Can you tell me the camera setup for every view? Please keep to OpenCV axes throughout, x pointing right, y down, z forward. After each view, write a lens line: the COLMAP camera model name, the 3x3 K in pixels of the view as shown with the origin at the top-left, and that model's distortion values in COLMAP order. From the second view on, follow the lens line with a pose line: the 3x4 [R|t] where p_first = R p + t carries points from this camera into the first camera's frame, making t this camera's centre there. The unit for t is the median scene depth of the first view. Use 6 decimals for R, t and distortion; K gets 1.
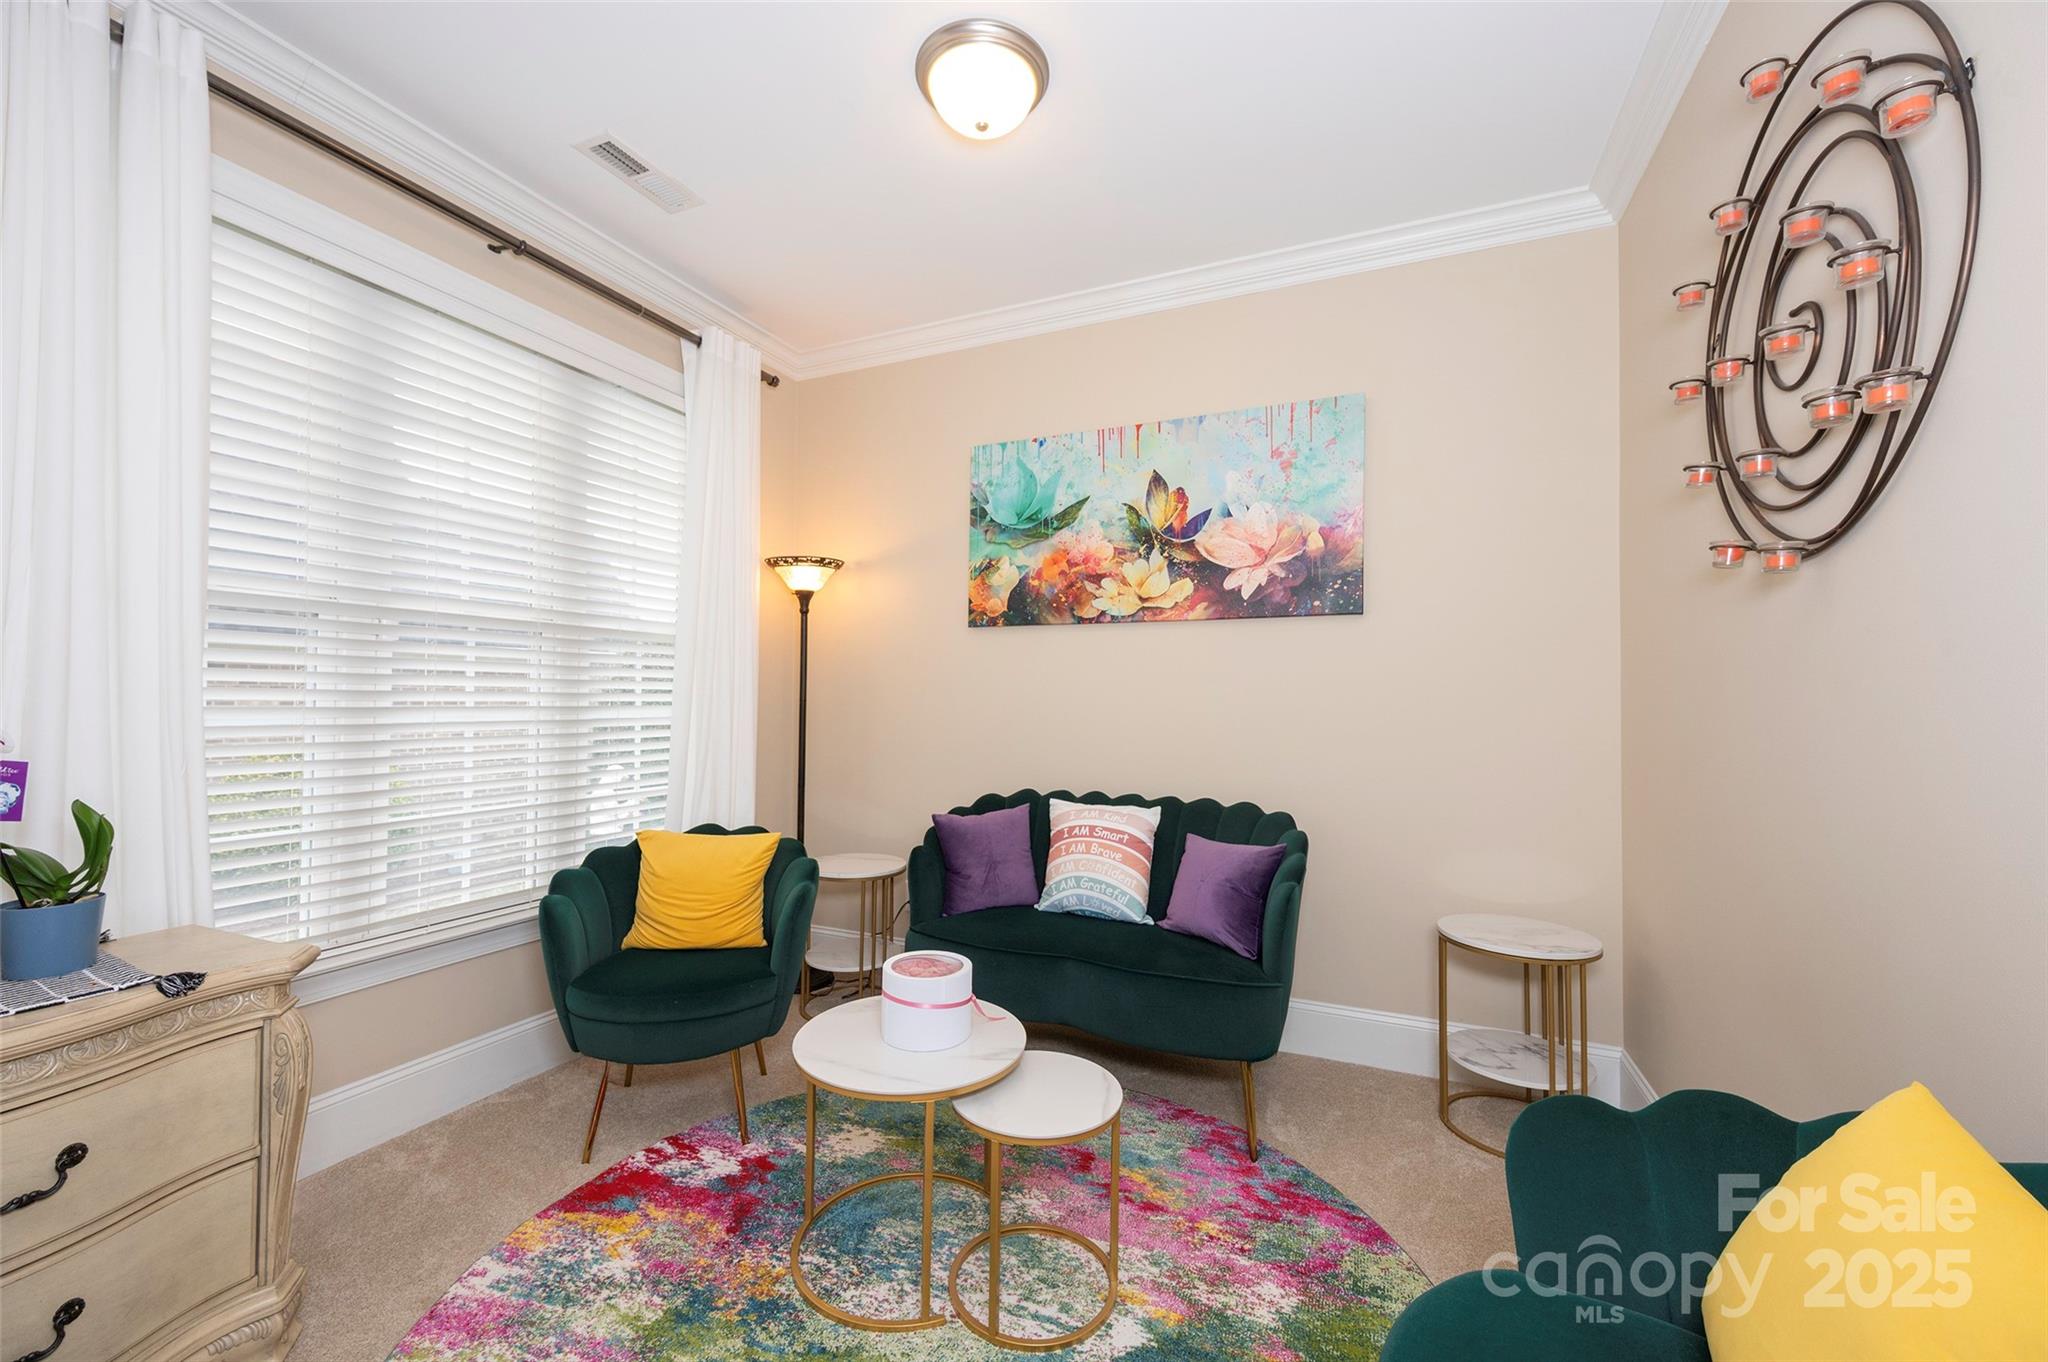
lens RADIAL K [[810.3, 0, 1015.2], [0, 810.3, 675.1], [0, 0, 1]] dist [-0.000827, 0.000919]
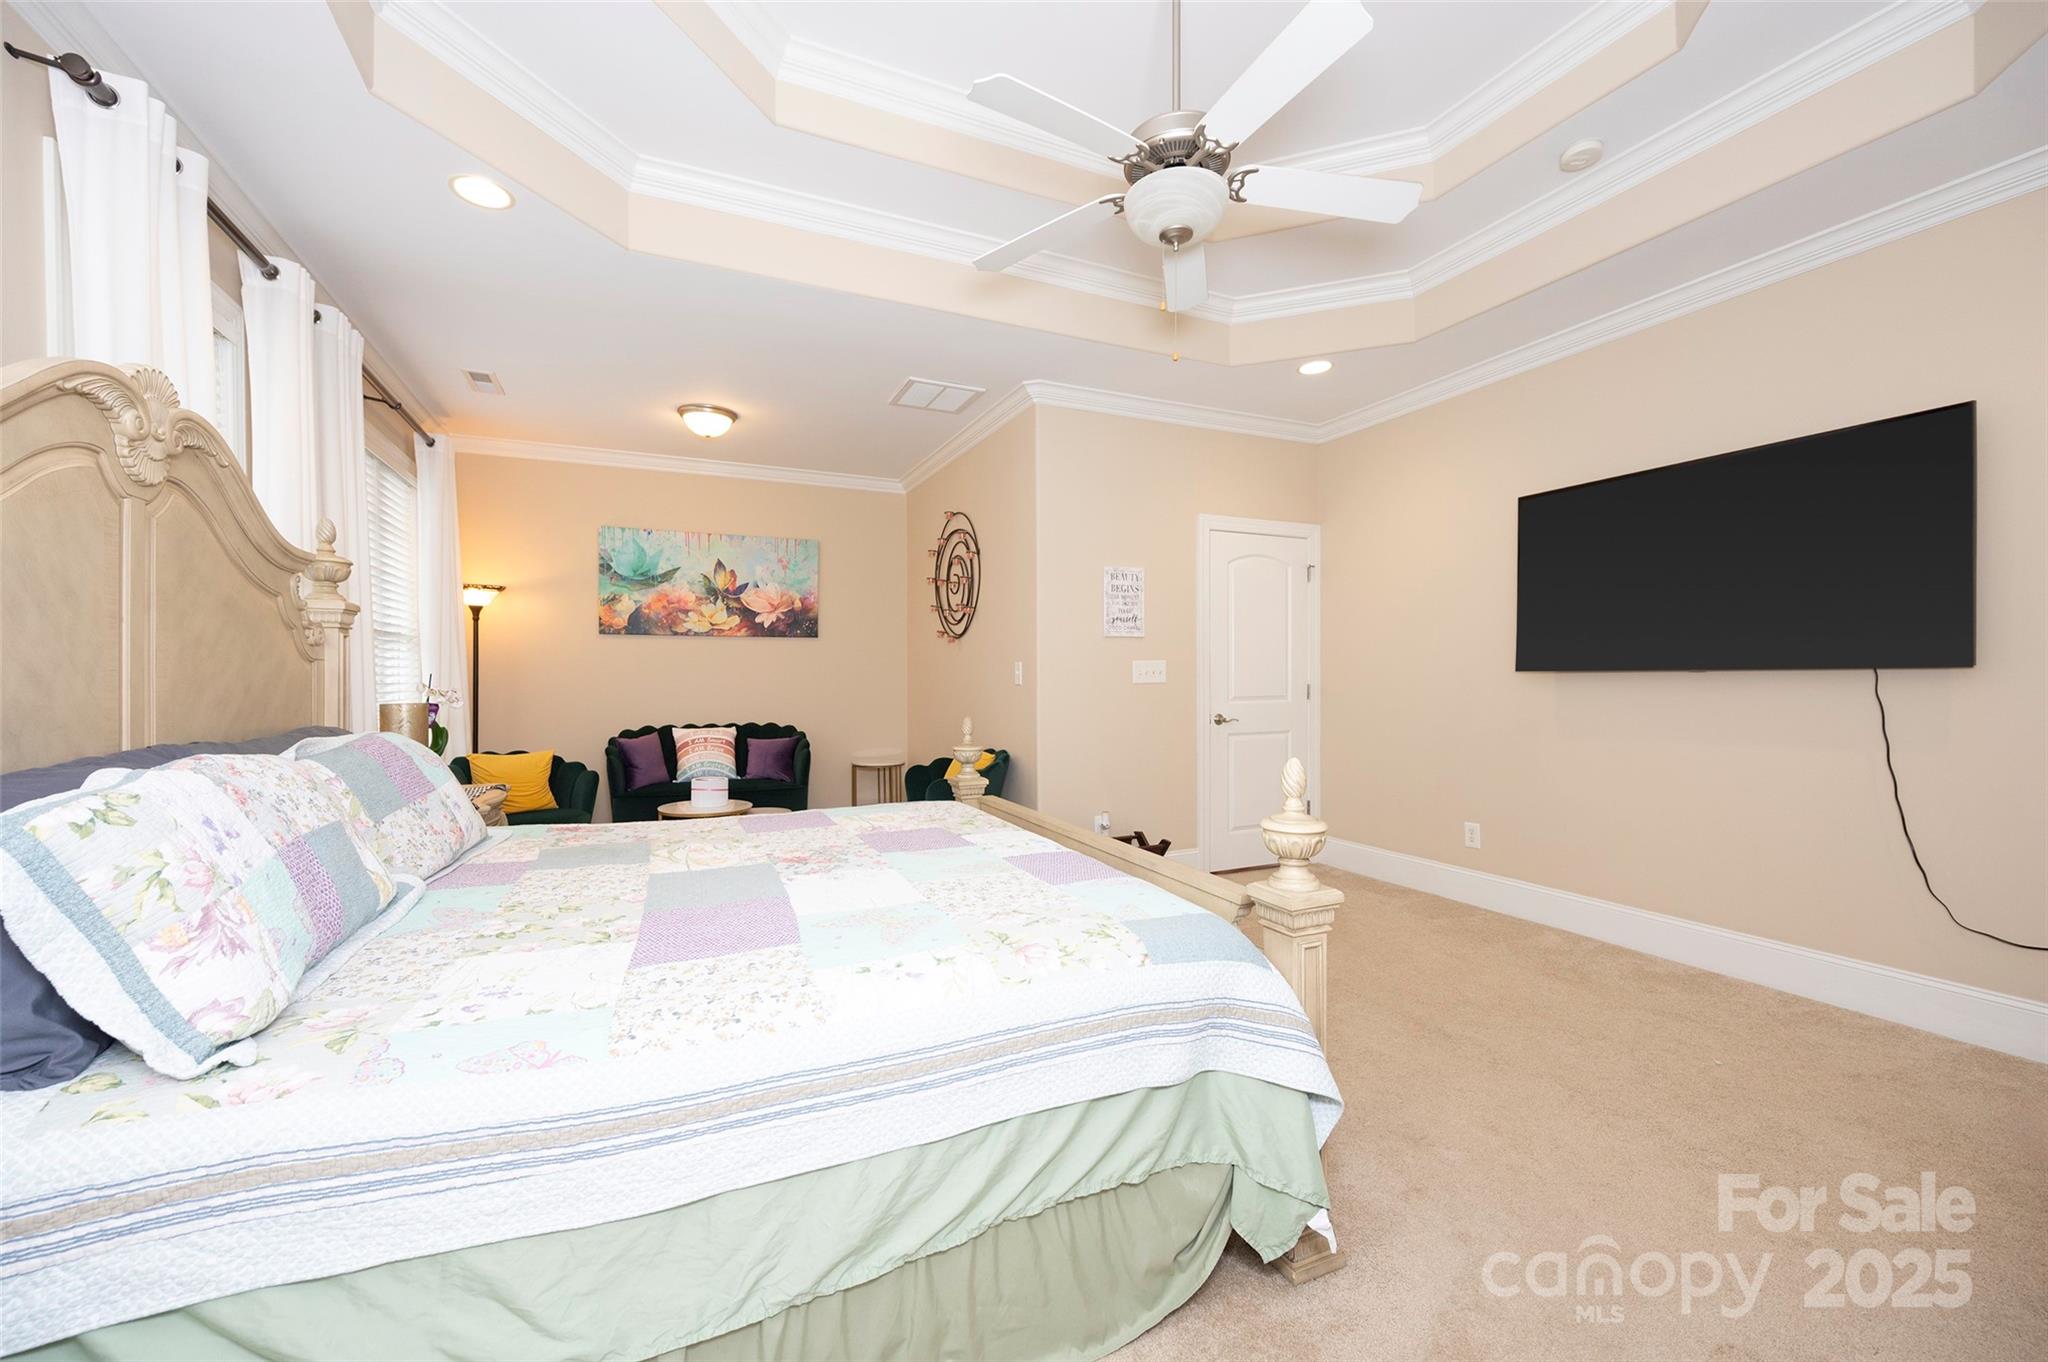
lens RADIAL K [[810.3, 0, 1018.6], [0, 810.3, 677.3], [0, 0, 1]] dist [-0.000827, 0.000919]
pose [[0.665597, -0.010268, 0.746241, -0.813876], [-0.011975, 0.999630, 0.024435, -0.023081], [-0.746215, -0.025201, 0.665228, -0.856415]]
